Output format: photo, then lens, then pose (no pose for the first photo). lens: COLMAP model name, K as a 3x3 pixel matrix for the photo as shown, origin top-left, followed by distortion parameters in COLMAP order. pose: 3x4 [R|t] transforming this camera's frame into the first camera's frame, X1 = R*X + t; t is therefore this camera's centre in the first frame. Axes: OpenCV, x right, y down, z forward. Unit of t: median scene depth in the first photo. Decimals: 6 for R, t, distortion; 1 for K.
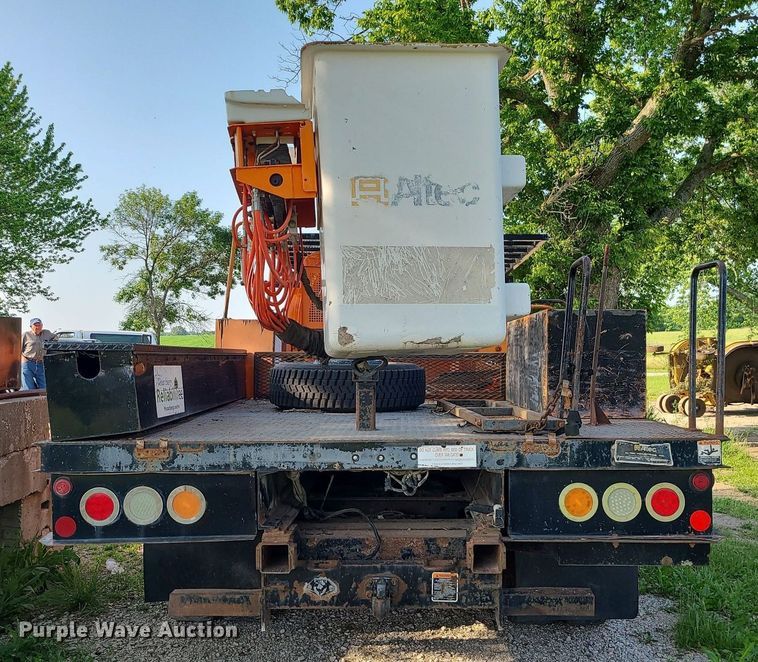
lens RADIAL K [[826.4, 0, 379.0], [0, 826.4, 331.0], [0, 0, 1]] dist [0.056904, -0.009339]
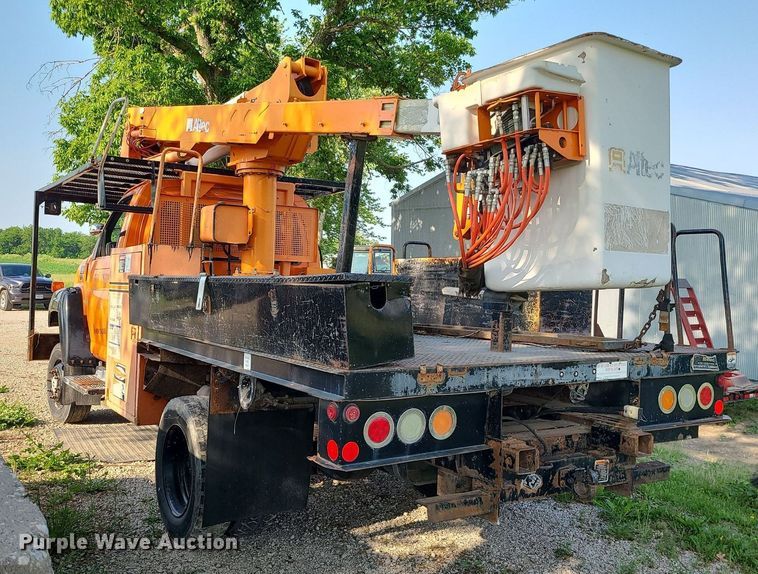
lens RADIAL K [[736.9, 0, 326.1], [0, 736.9, 285.2], [0, 0, 1]] dist [0.055466, -0.008470]
pose [[0.851164, 0.019844, 0.524525, -0.895508], [-0.039323, 0.998888, 0.026020, 0.005970], [-0.523425, -0.042773, 0.850998, 0.249425]]
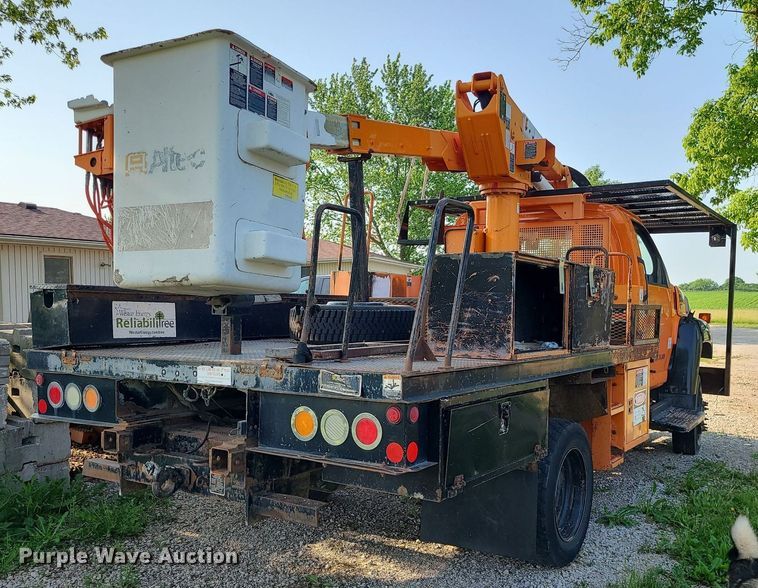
lens RADIAL K [[703.4, 0, 379.0], [0, 703.4, 294.0], [0, 0, 1]] dist [0.051586, -0.008208]
pose [[0.839758, 0.002316, -0.542956, 0.839373], [0.001582, 0.999976, 0.006713, 0.024859], [0.542959, -0.006497, 0.839734, 0.256507]]
